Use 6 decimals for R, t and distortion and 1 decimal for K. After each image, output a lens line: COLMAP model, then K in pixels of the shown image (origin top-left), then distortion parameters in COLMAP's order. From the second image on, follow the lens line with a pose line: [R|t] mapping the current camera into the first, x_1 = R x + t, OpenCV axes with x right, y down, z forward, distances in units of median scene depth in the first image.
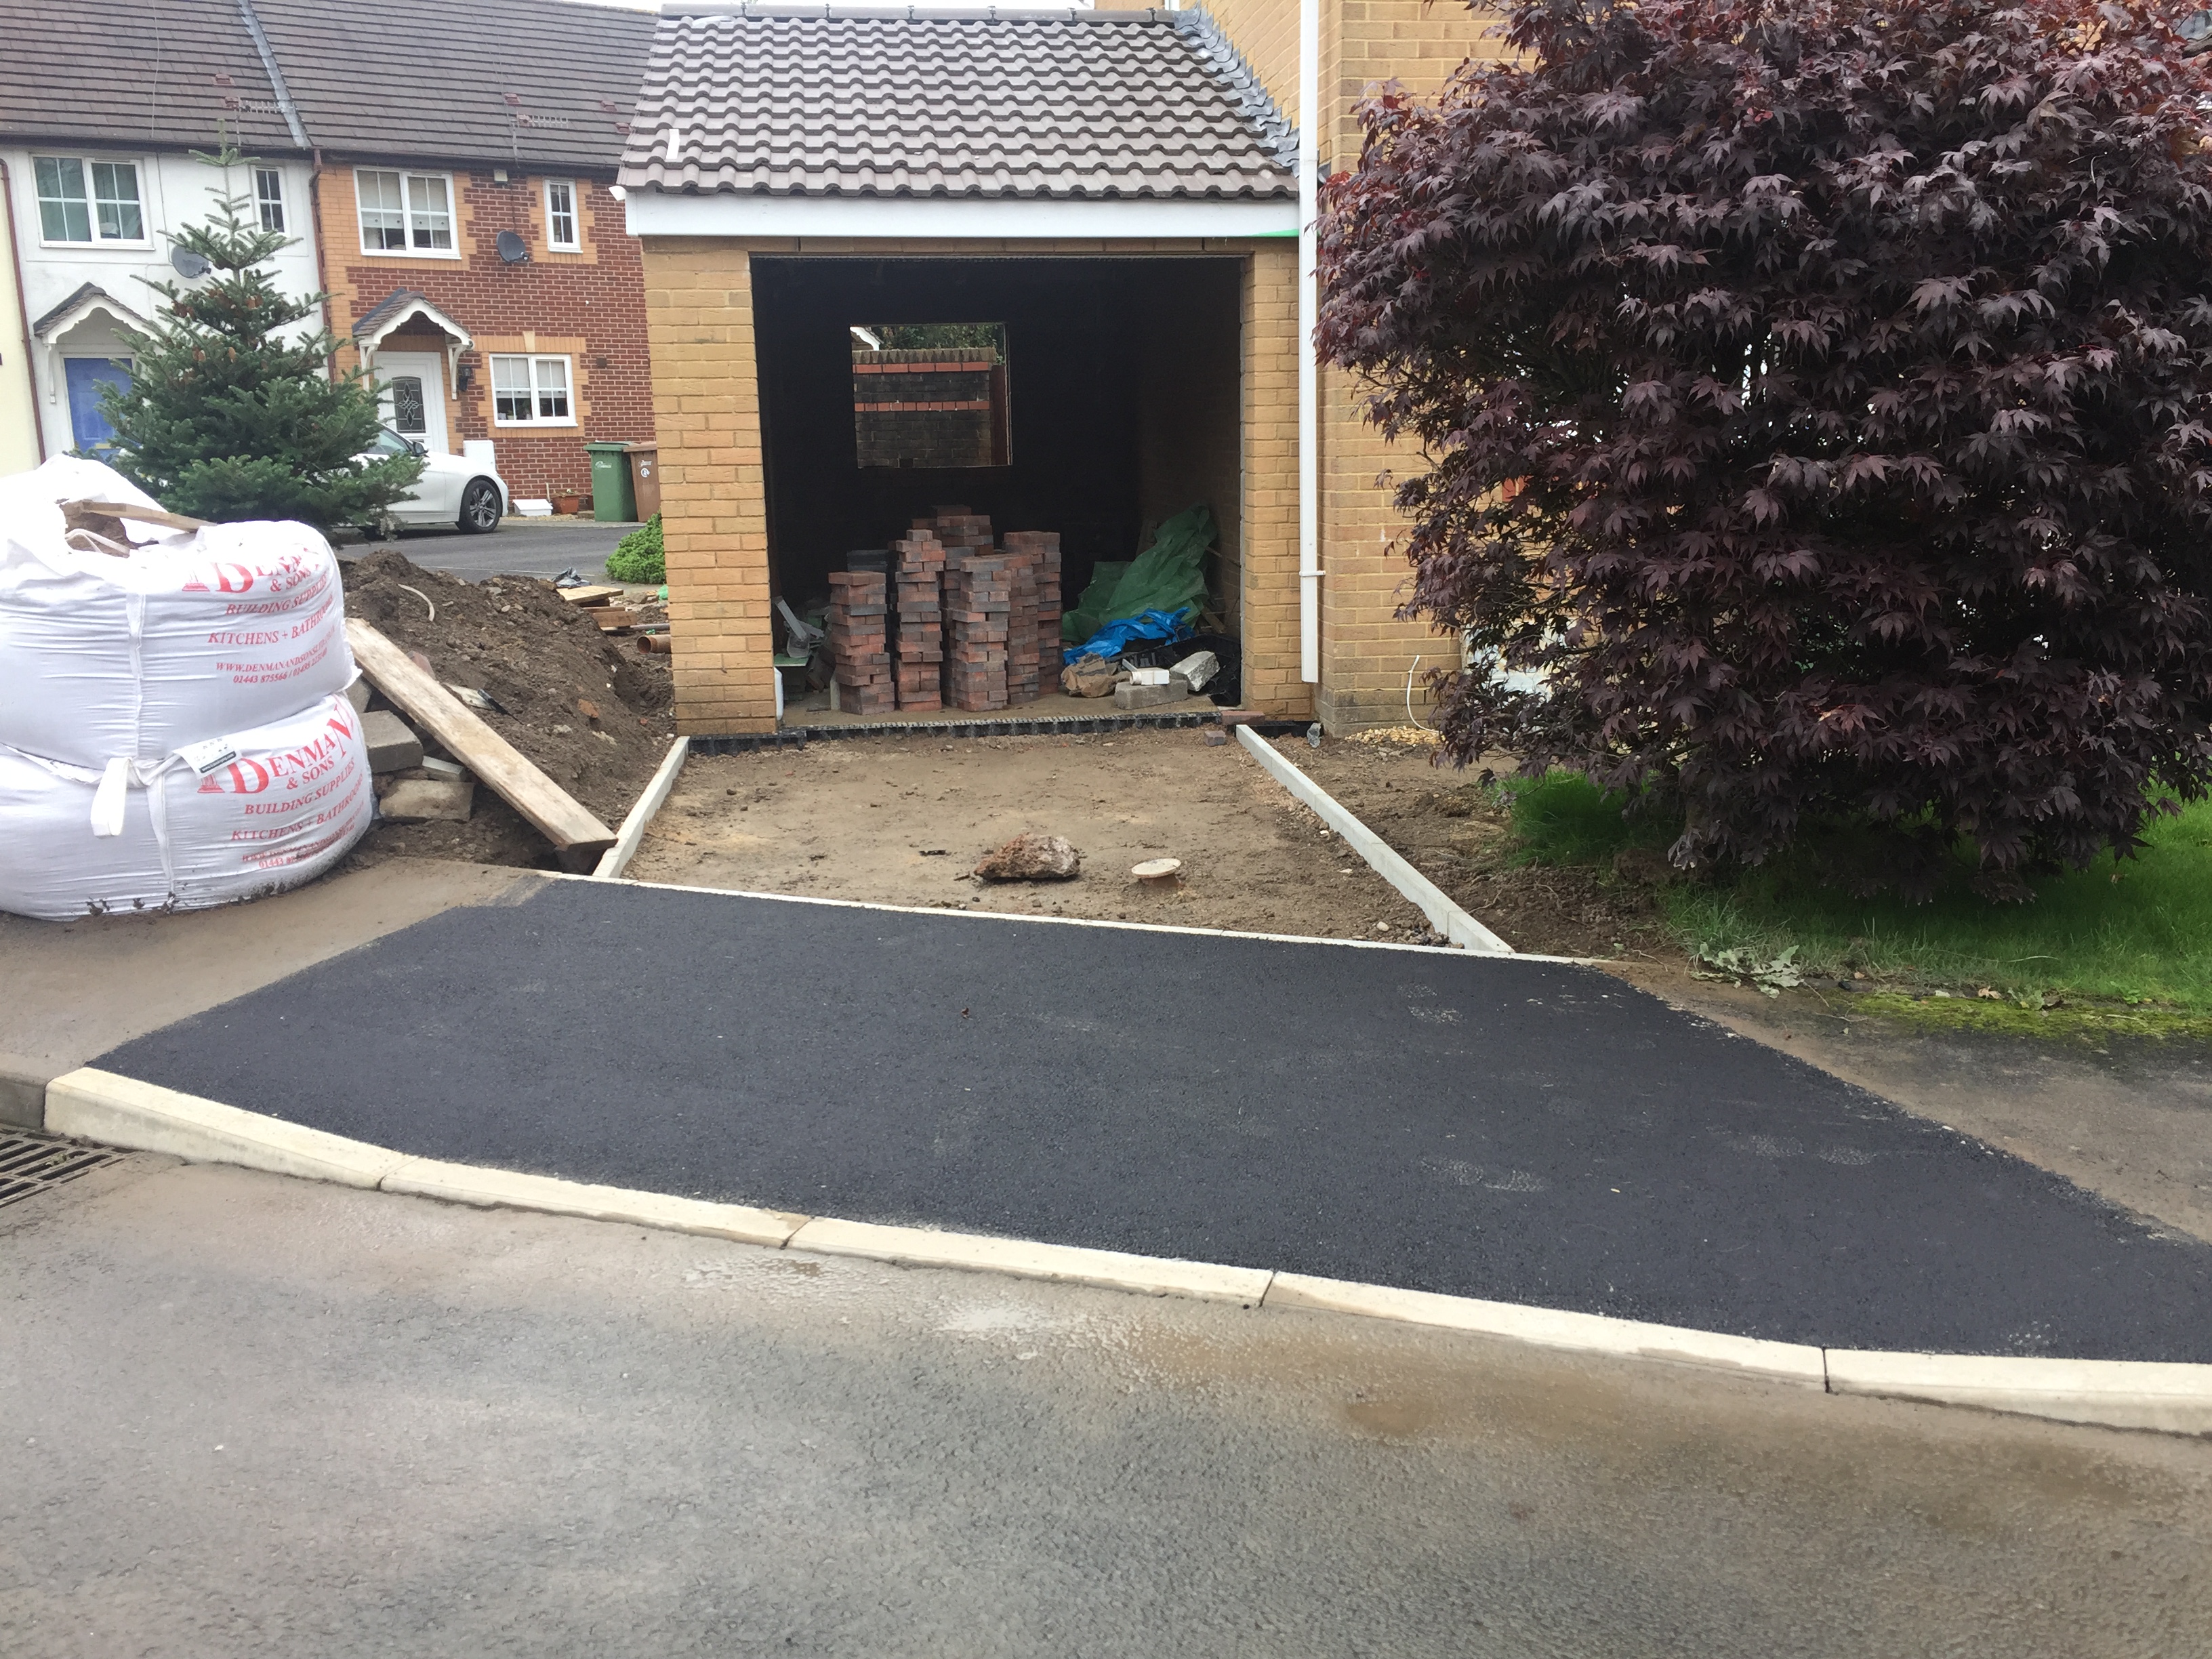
lens RADIAL K [[1866.5, 0, 1111.3], [0, 1866.5, 828.2], [0, 0, 1]] dist [0.084284, -0.098343]
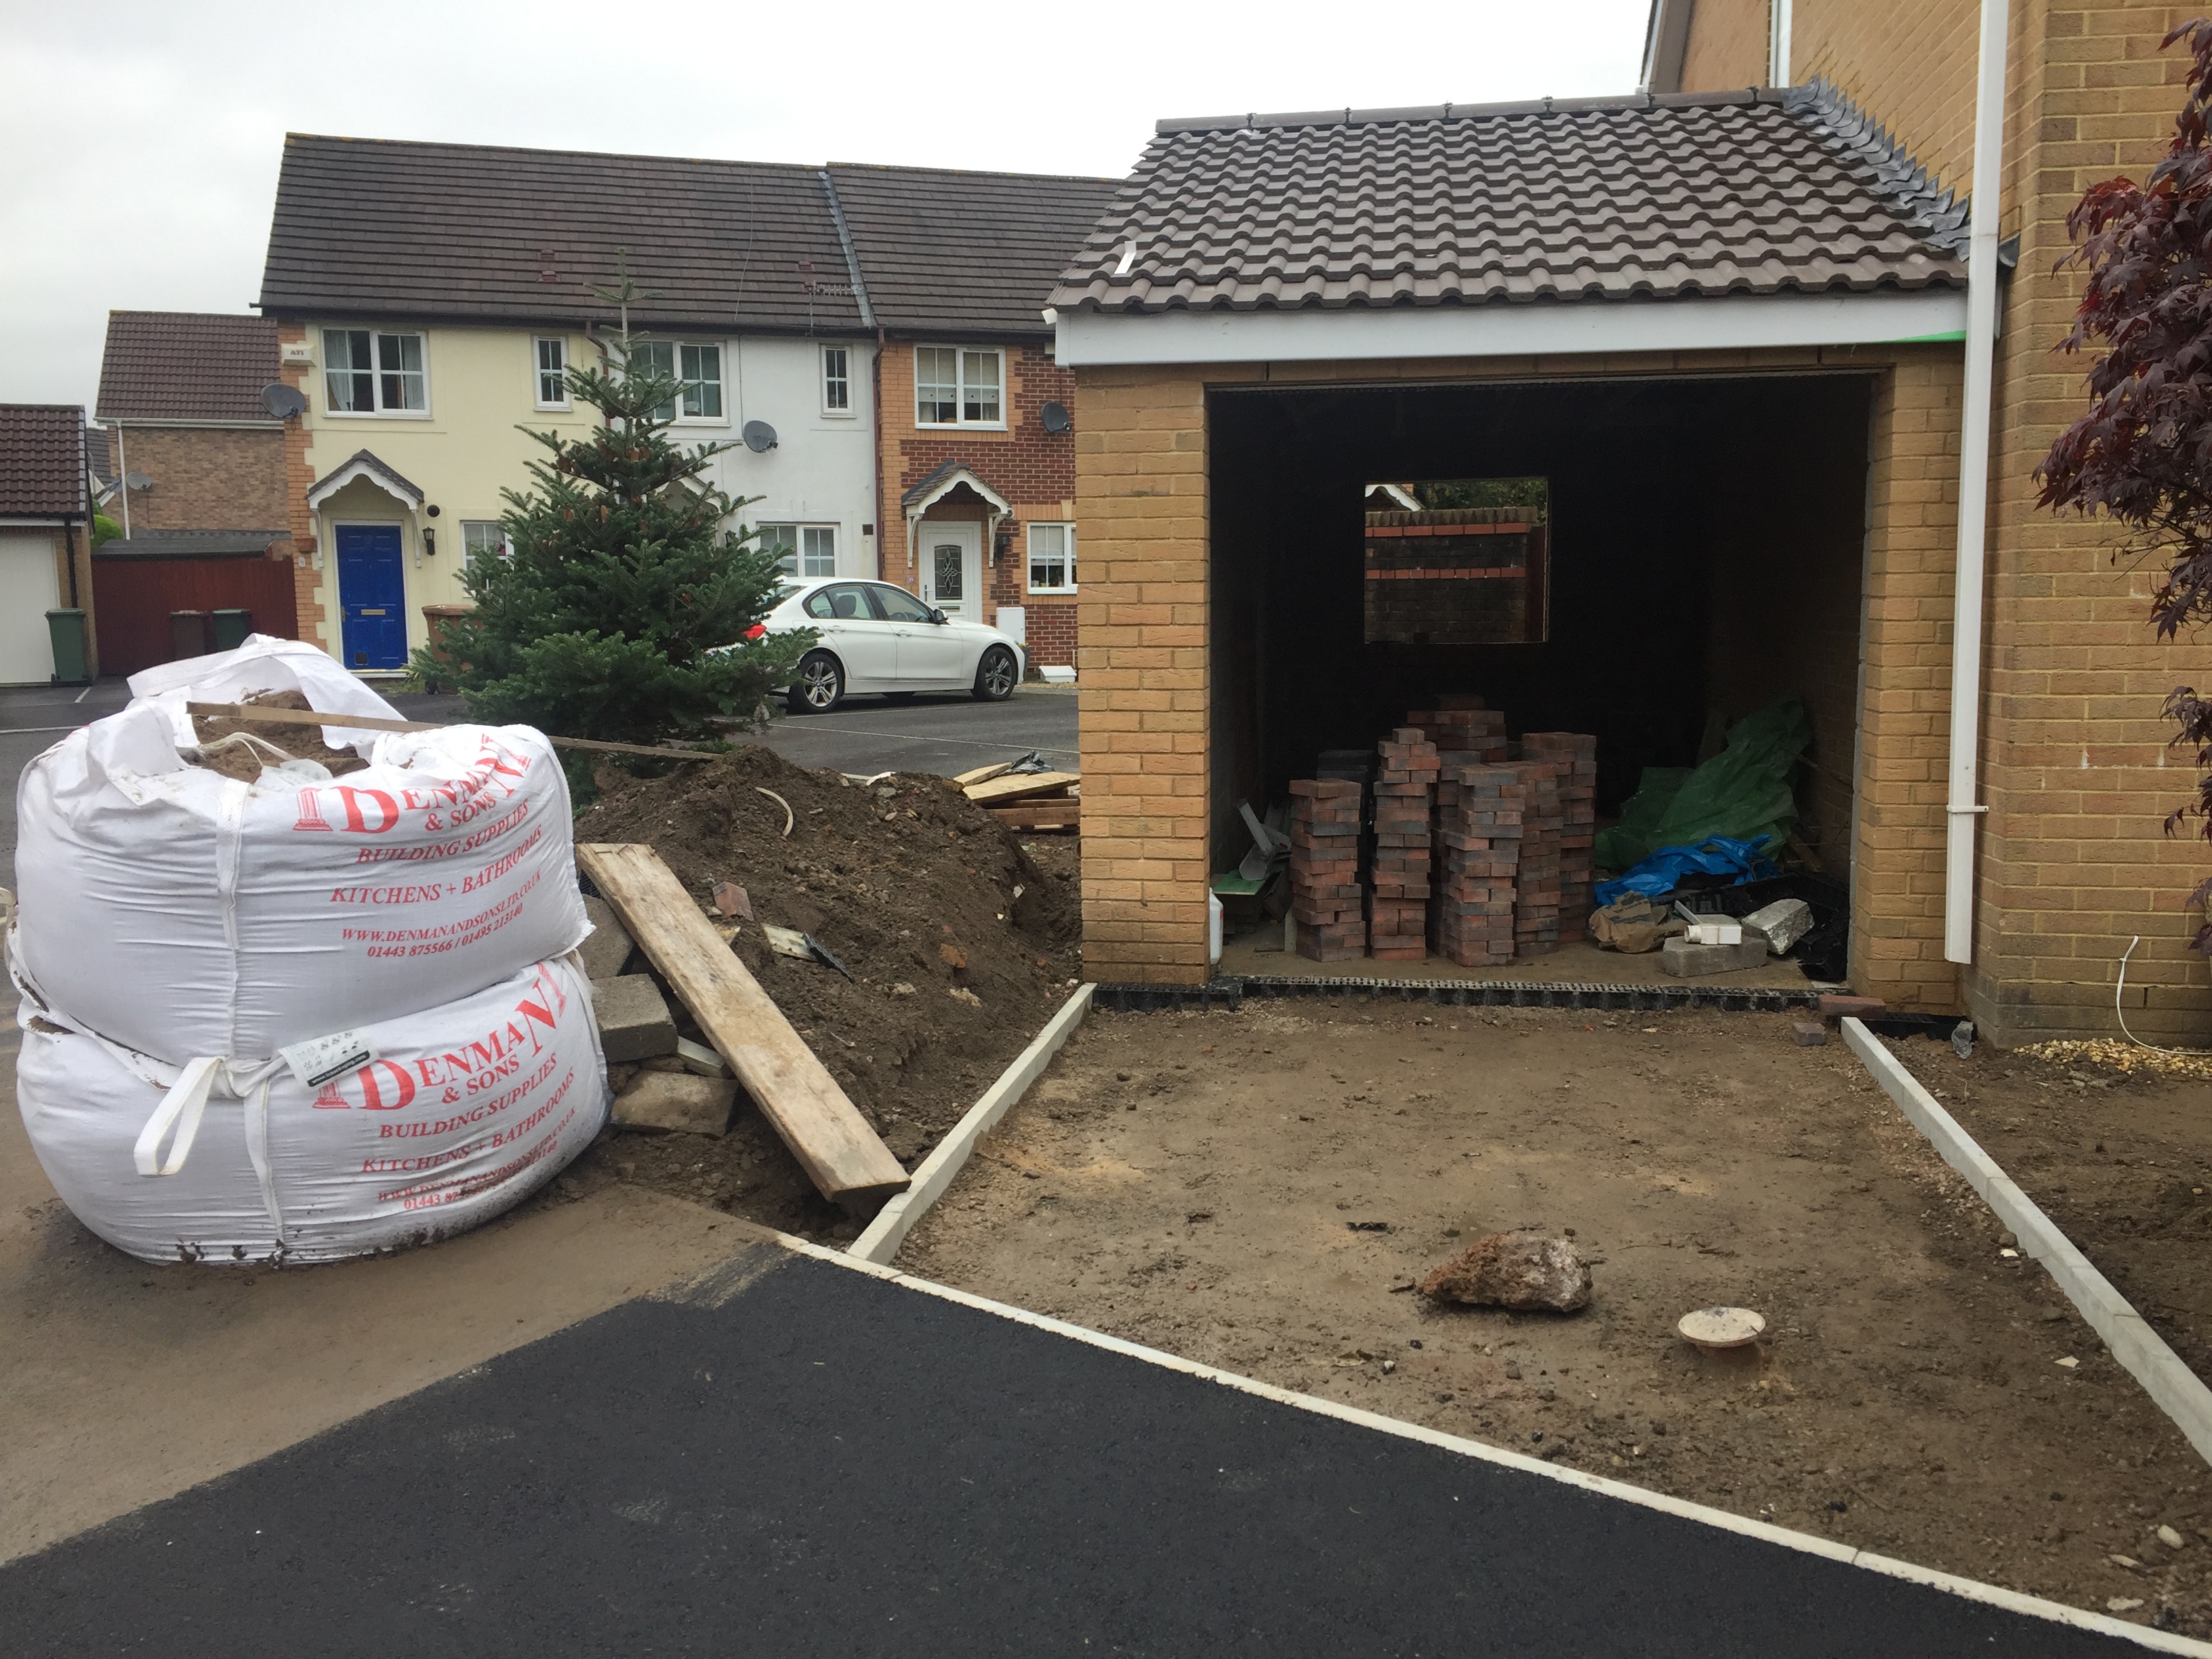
lens RADIAL K [[1866.5, 0, 1120.0], [0, 1866.5, 818.8], [0, 0, 1]] dist [0.084284, -0.098343]
pose [[0.959690, 0.042356, -0.277851, 0.000101], [-0.067321, 0.994444, -0.080930, -0.057093], [0.272880, 0.096373, 0.957209, 0.251334]]
